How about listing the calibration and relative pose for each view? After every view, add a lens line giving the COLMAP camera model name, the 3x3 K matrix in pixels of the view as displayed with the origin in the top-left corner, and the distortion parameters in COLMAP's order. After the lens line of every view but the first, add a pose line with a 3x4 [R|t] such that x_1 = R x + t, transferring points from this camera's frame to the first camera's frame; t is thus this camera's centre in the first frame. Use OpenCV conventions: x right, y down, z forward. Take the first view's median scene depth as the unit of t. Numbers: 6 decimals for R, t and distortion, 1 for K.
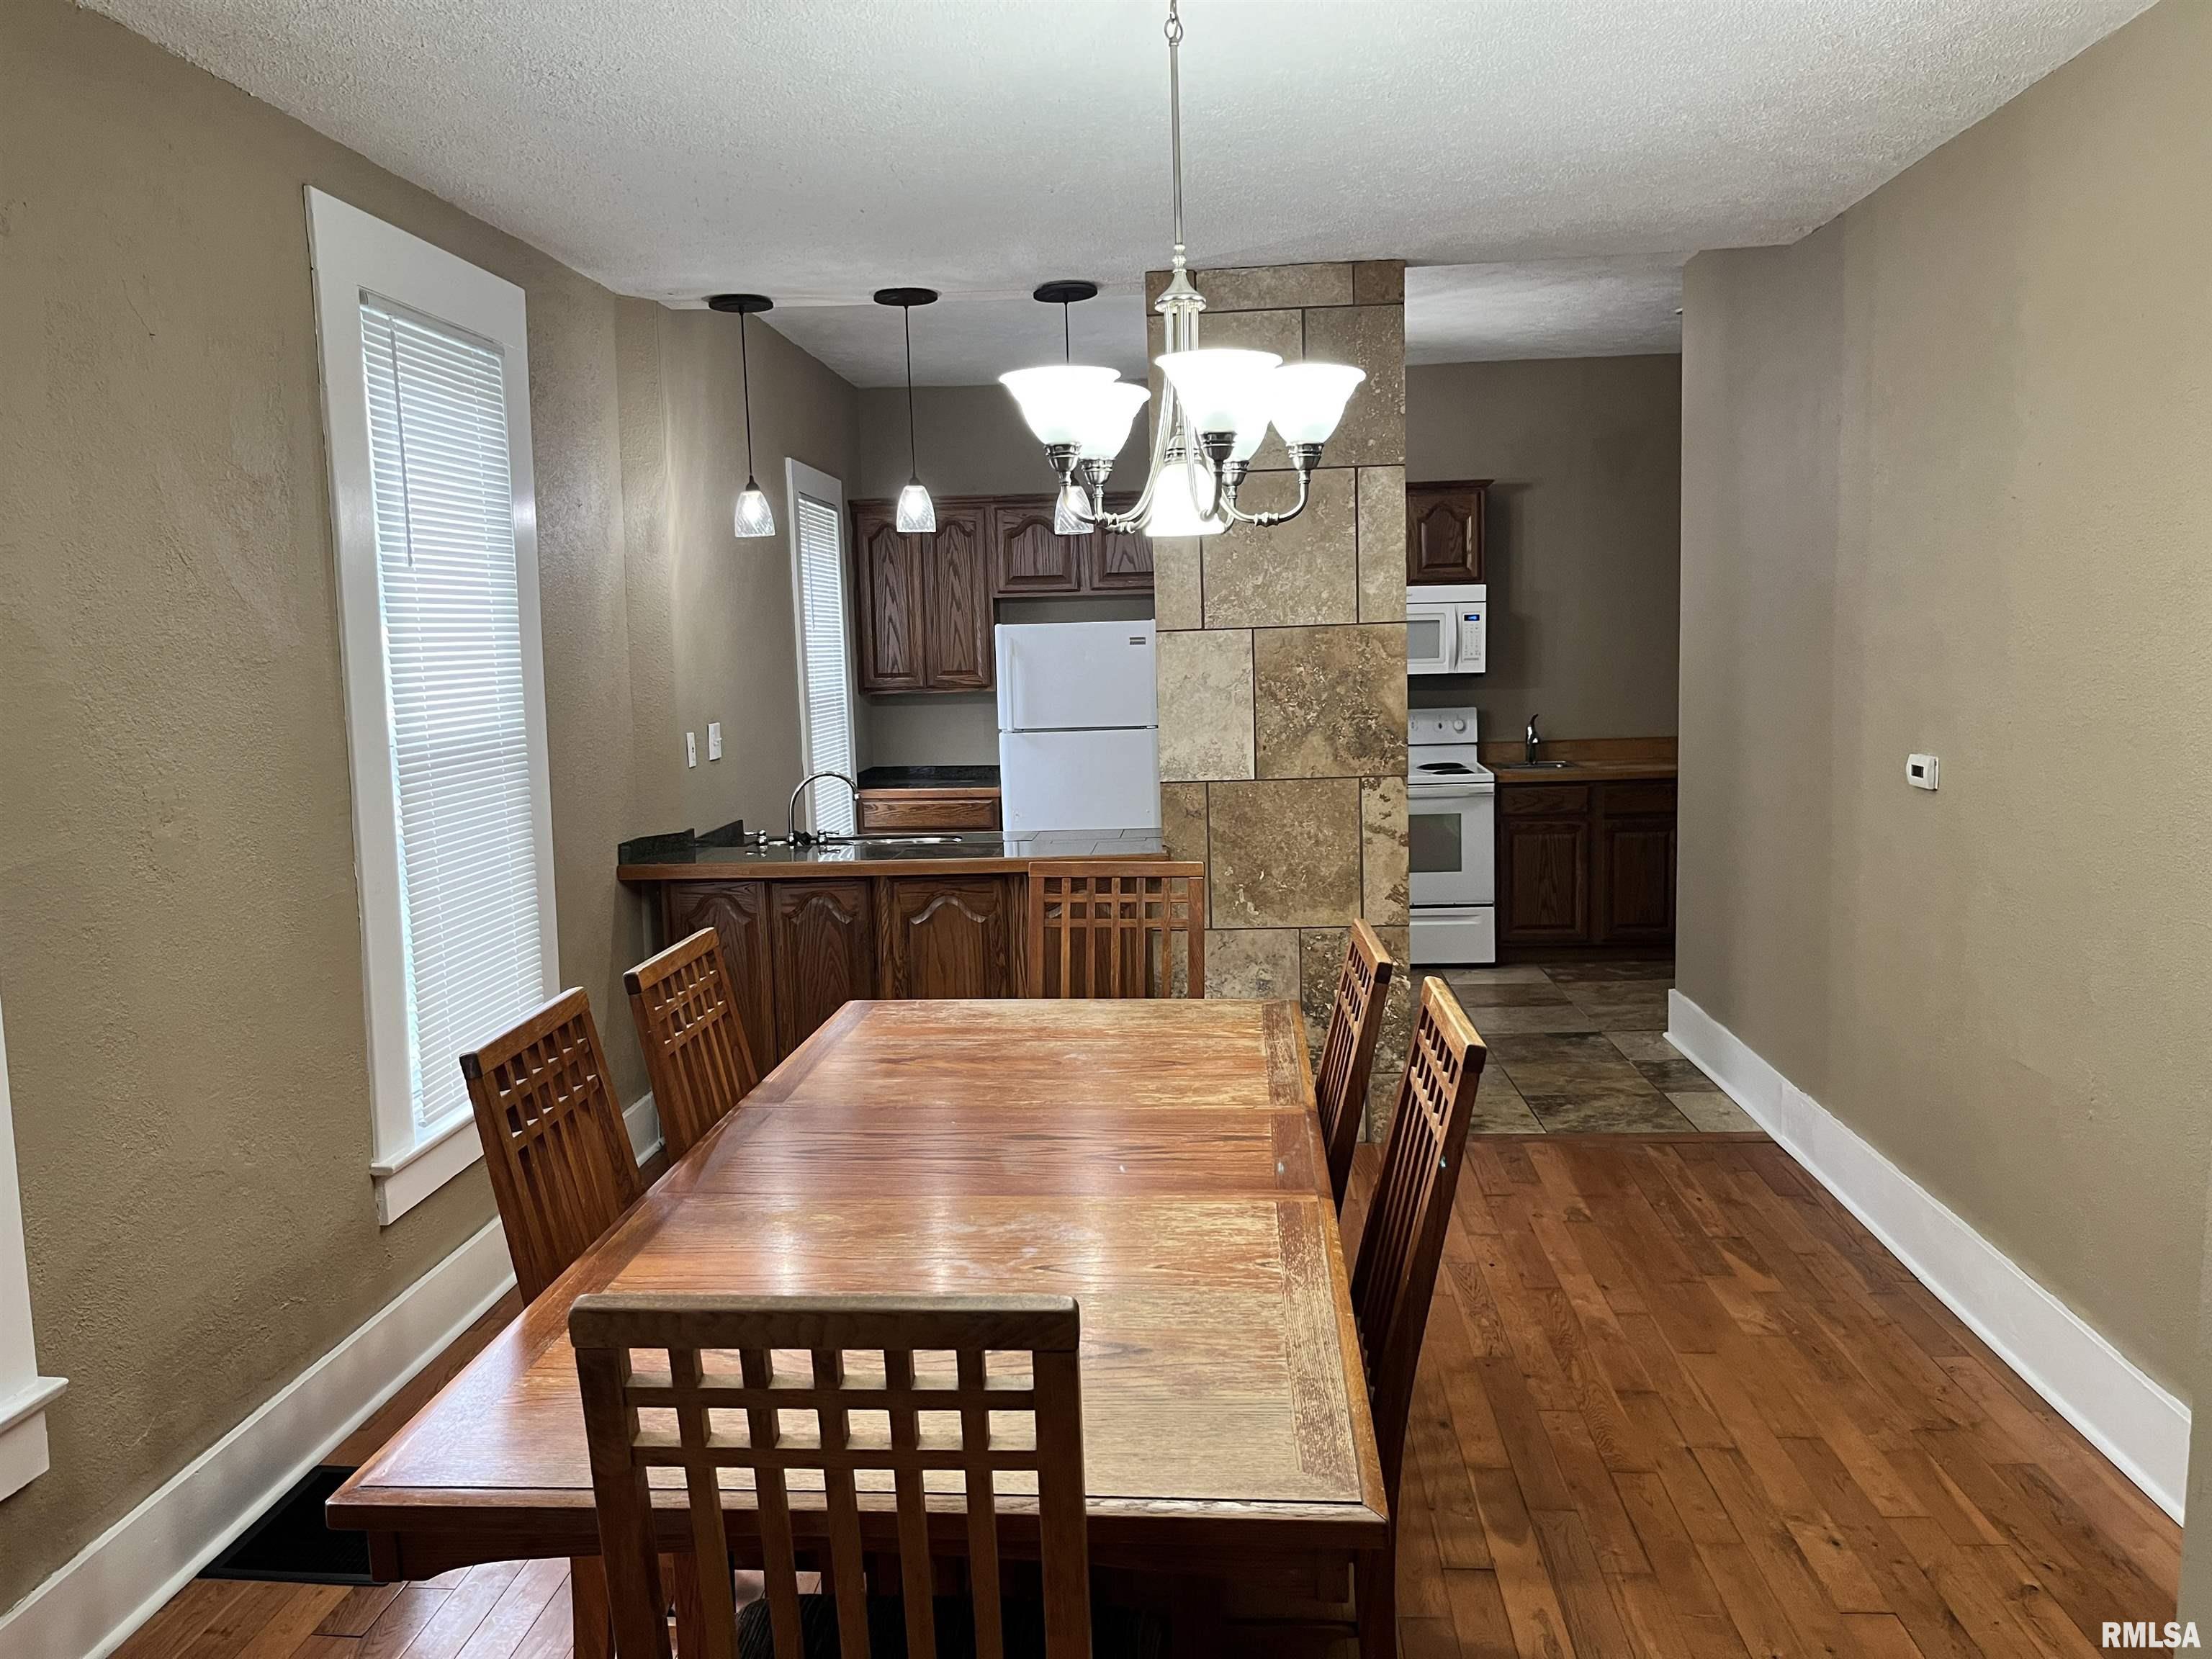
lens RADIAL K [[1680.1, 0, 1106.0], [0, 1680.1, 829.5], [0, 0, 1]] dist [0.074164, -0.096452]
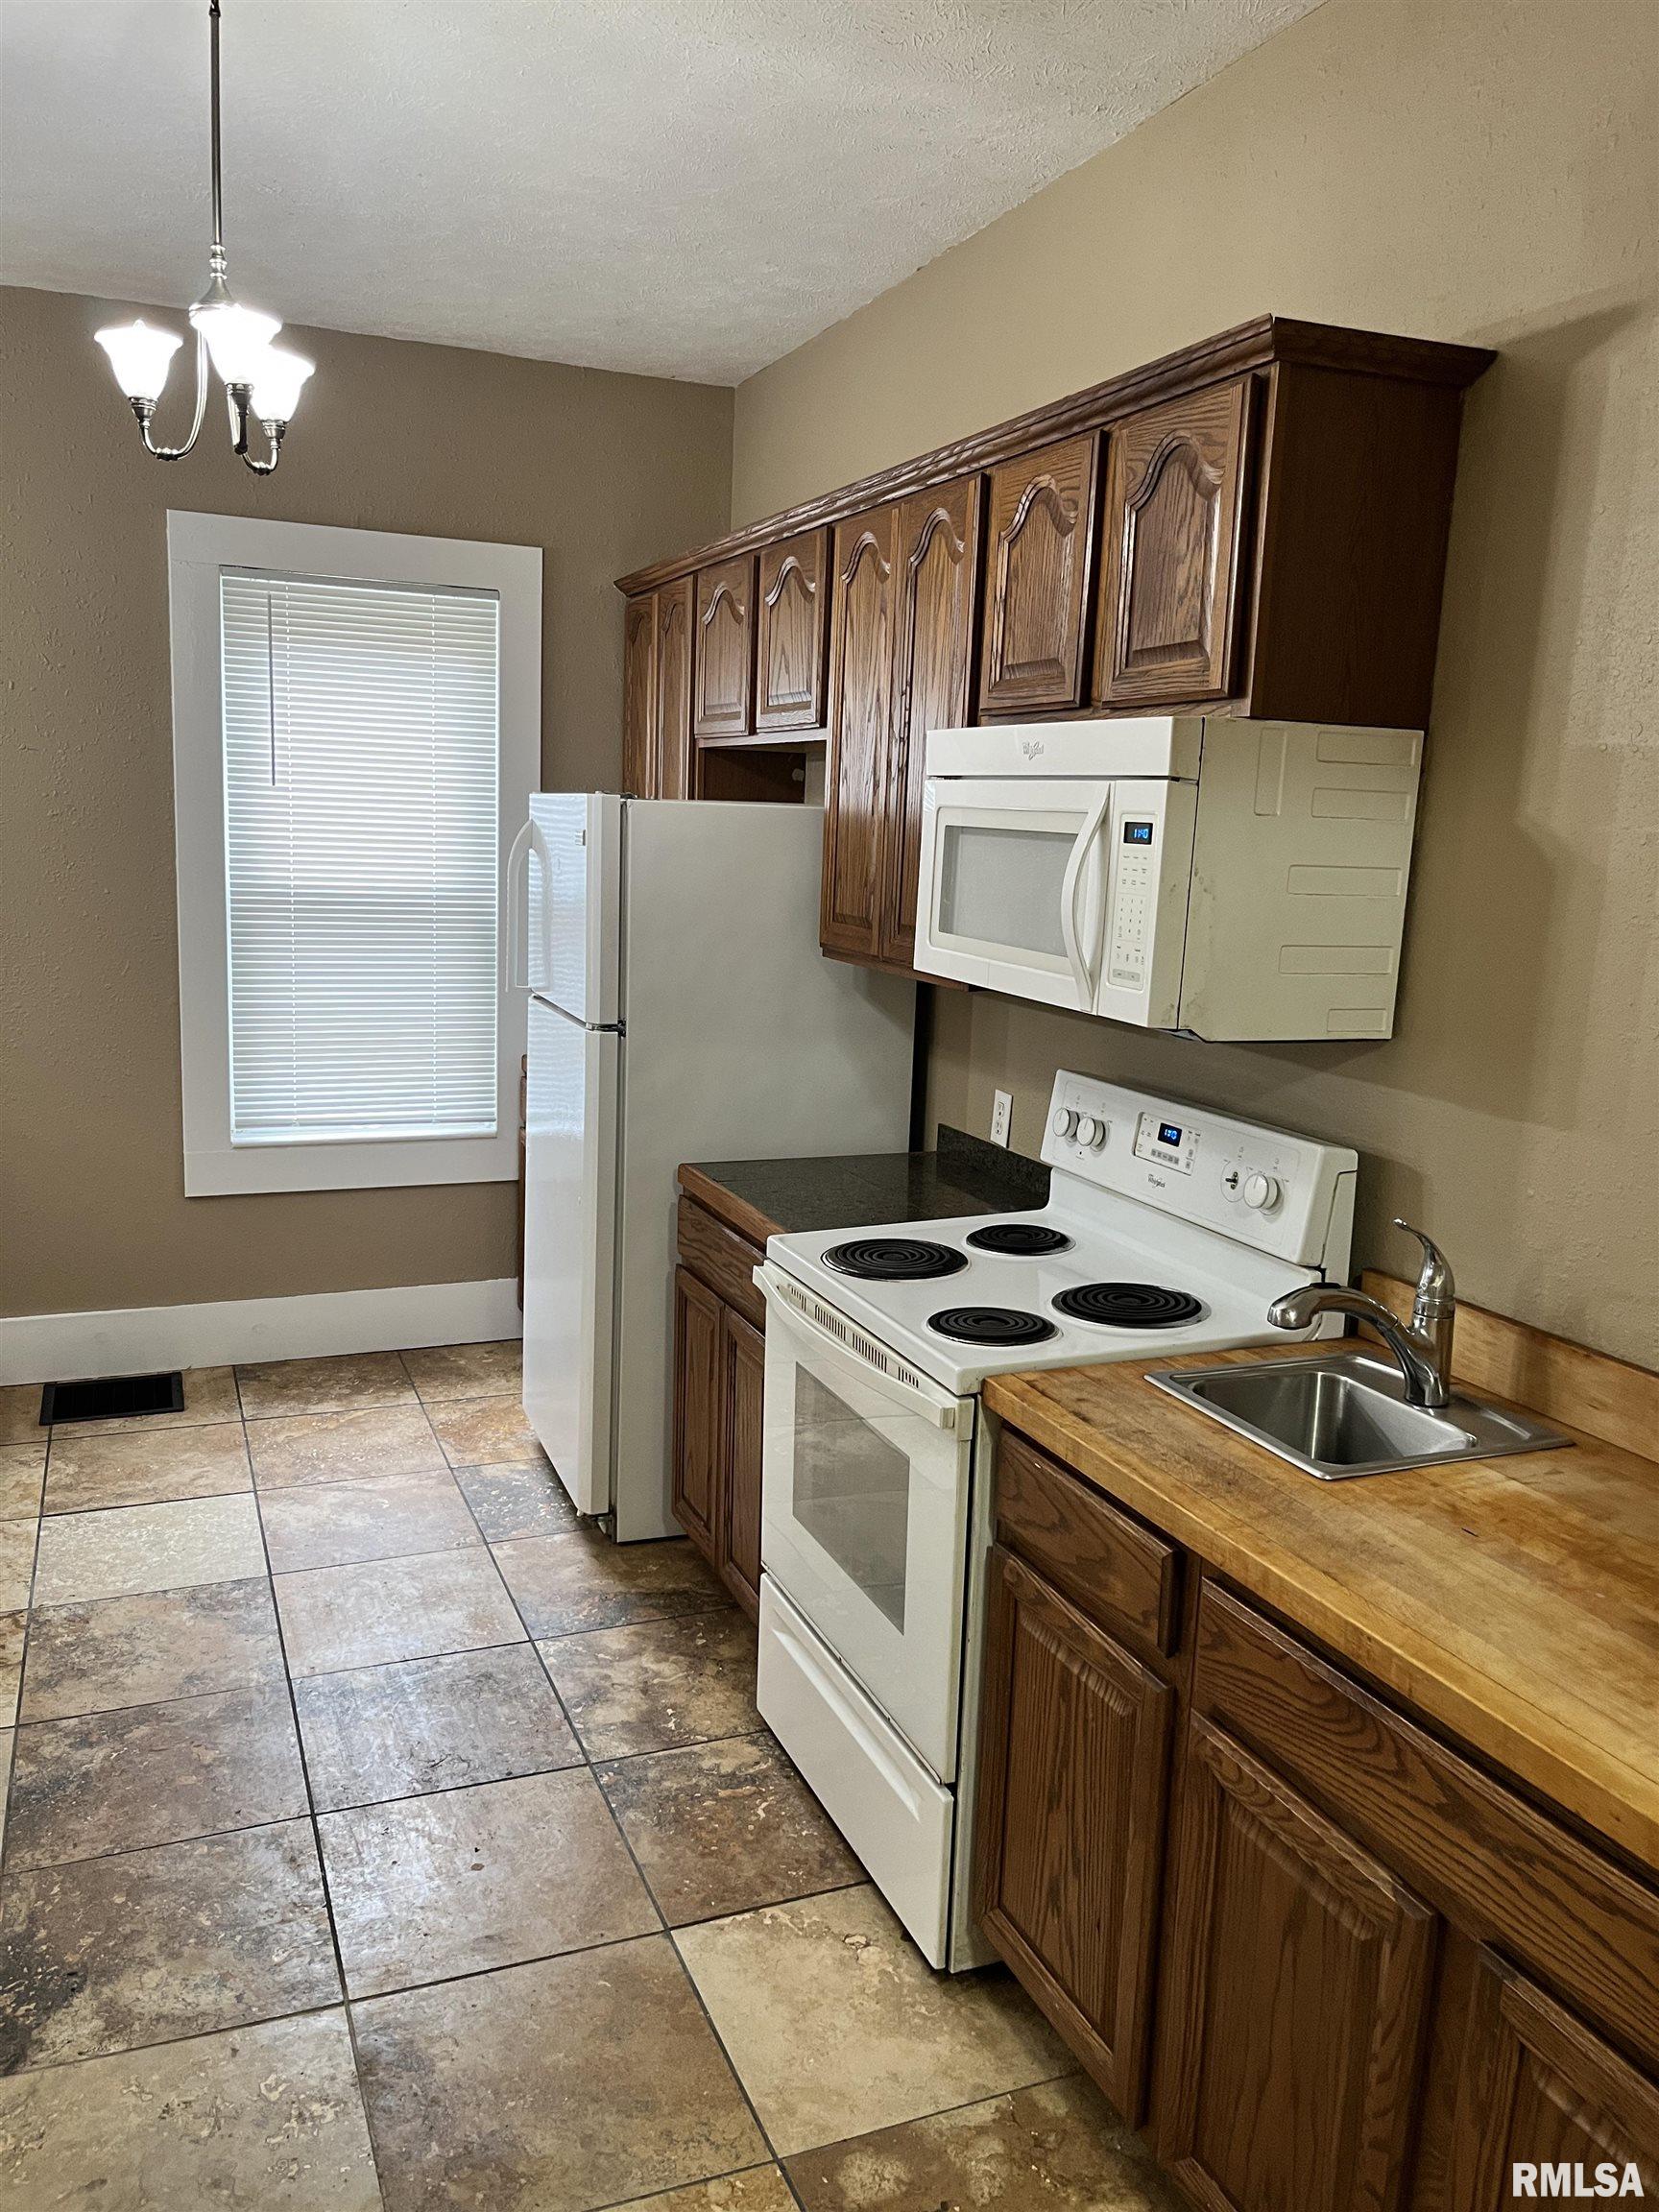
lens RADIAL K [[1680.1, 0, 829.5], [0, 1680.1, 1106.0], [0, 0, 1]] dist [0.074164, -0.096452]
pose [[0.448636, 0.197586, -0.871599, 0.452036], [-0.158660, 0.977372, 0.139897, -0.111774], [0.879518, 0.075525, 0.469833, 0.820955]]
